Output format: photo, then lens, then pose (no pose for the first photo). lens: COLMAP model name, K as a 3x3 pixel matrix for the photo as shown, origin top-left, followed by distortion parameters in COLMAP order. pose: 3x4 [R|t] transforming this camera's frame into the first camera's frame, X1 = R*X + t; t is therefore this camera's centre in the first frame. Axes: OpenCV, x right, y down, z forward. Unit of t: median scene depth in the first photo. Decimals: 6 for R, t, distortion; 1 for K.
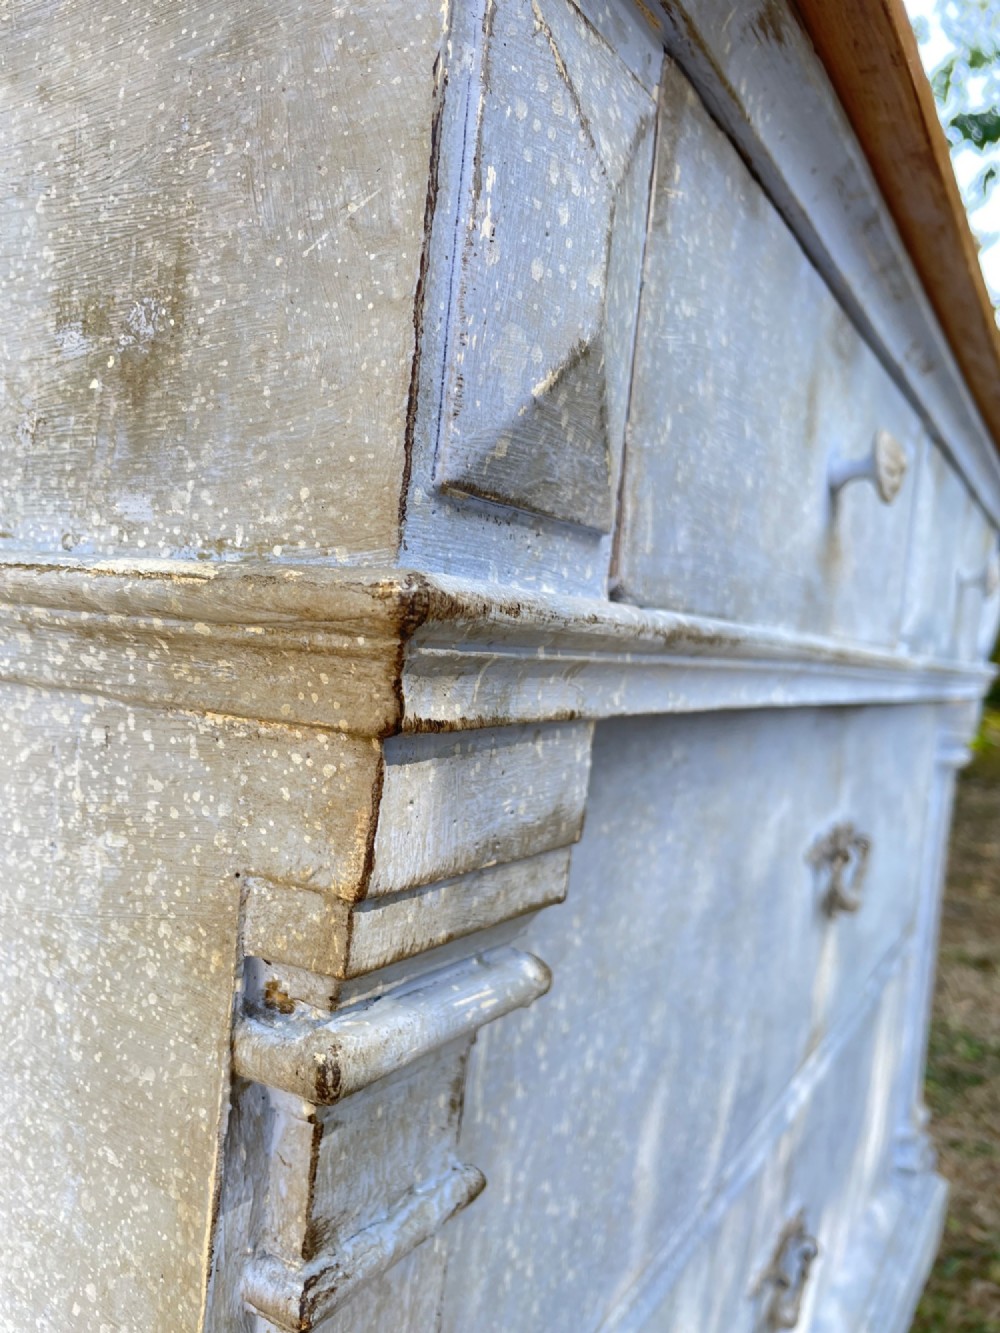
lens RADIAL K [[1029.3, 0, 500.9], [0, 1029.3, 660.3], [0, 0, 1]] dist [0.080071, -0.136977]
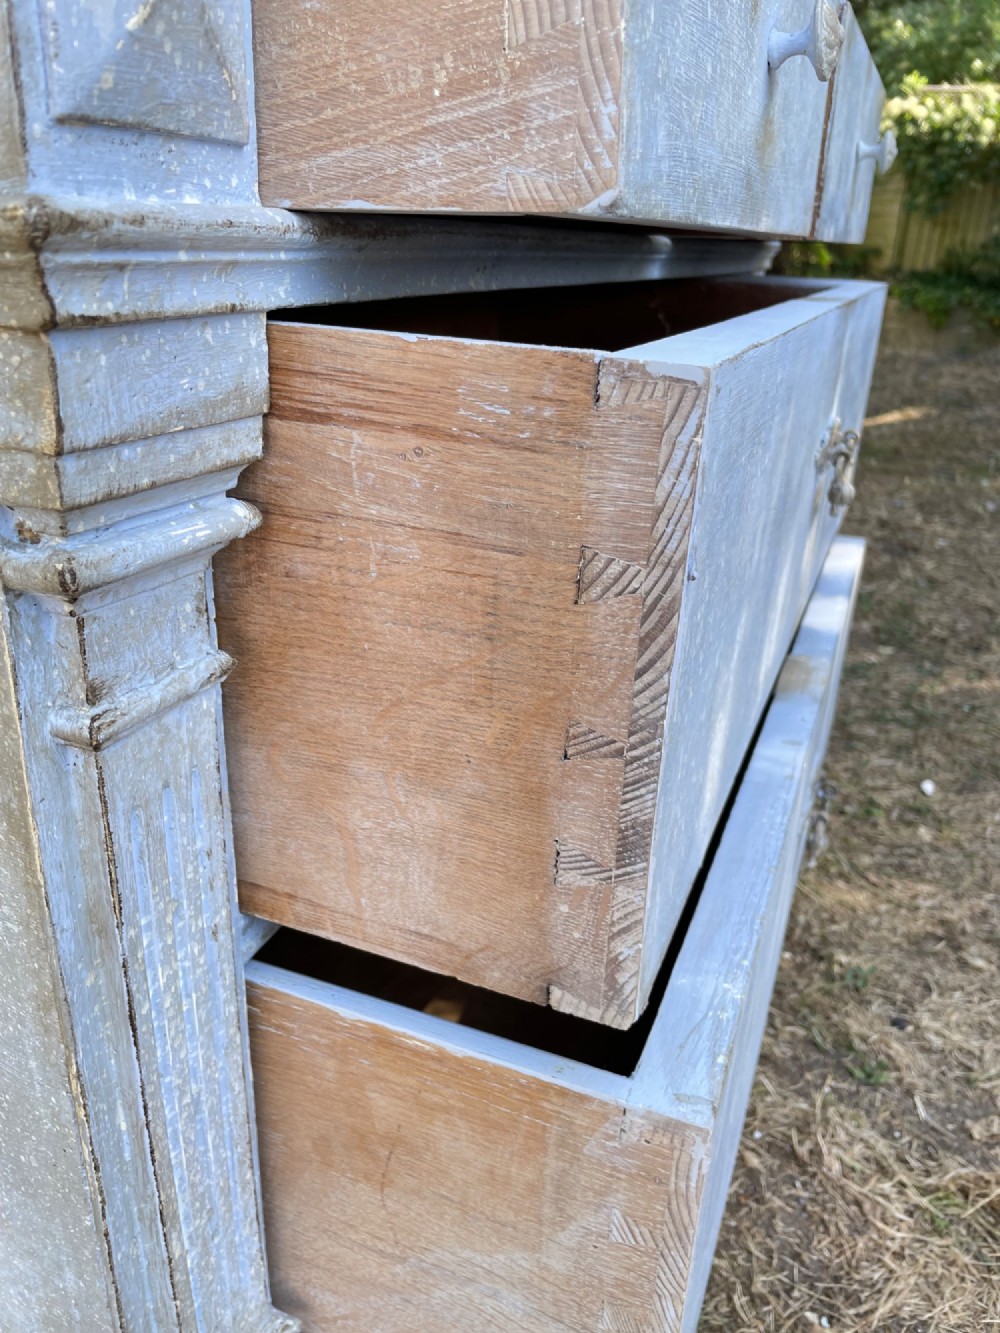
lens RADIAL K [[1018.2, 0, 493.8], [0, 1018.2, 648.6], [0, 0, 1]] dist [0.093460, -0.131702]
pose [[0.989555, -0.108608, 0.094787, 0.261688], [0.068465, 0.932741, 0.353988, 0.021141], [-0.126858, -0.343801, 0.930434, -0.428364]]
